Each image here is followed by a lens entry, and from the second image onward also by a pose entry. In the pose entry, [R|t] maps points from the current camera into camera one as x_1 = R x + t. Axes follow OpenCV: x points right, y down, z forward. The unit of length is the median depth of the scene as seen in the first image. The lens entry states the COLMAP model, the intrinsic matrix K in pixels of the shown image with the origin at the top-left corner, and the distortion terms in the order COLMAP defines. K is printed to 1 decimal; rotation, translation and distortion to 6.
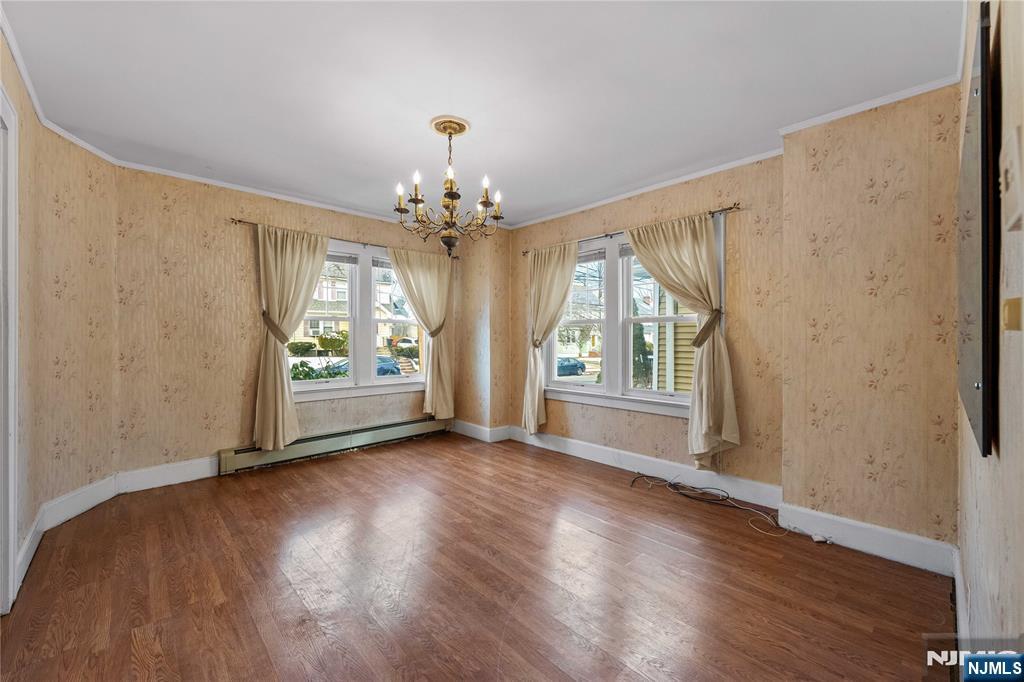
lens RADIAL K [[407.8, 0, 511.9], [0, 407.8, 336.5], [0, 0, 1]] dist [-0.000339, -0.000045]
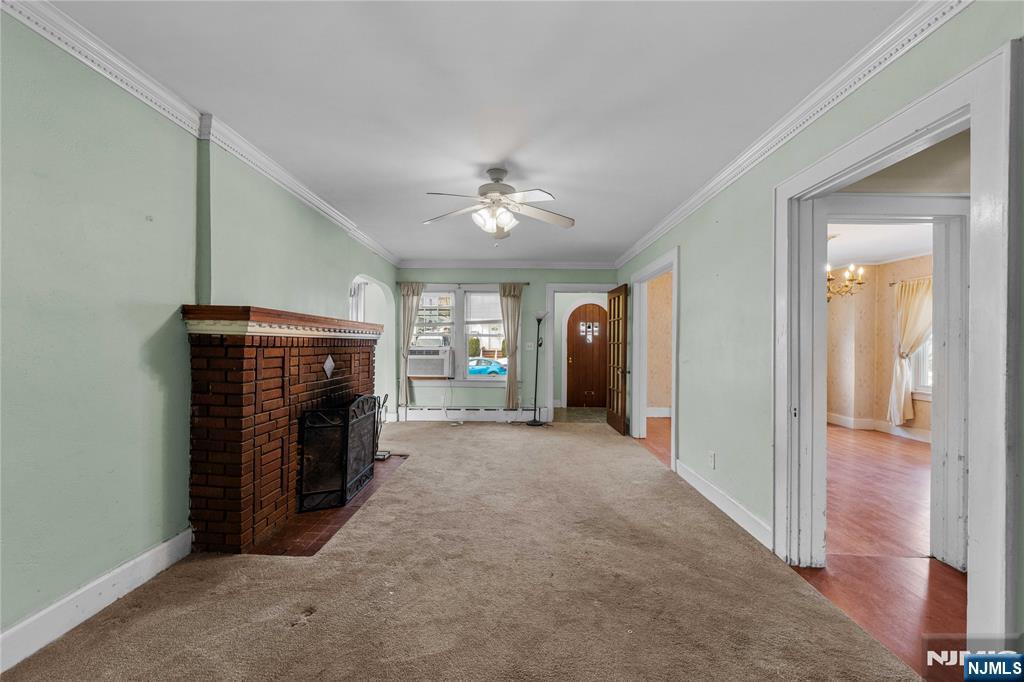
lens RADIAL K [[390.0, 0, 511.5], [0, 390.0, 345.4], [0, 0, 1]] dist [0.000804, 0.000076]
pose [[0.715142, 0.006476, -0.698949, 0.038470], [-0.005515, 0.999978, 0.003622, -0.011770], [0.698957, 0.001265, 0.715162, -0.751230]]
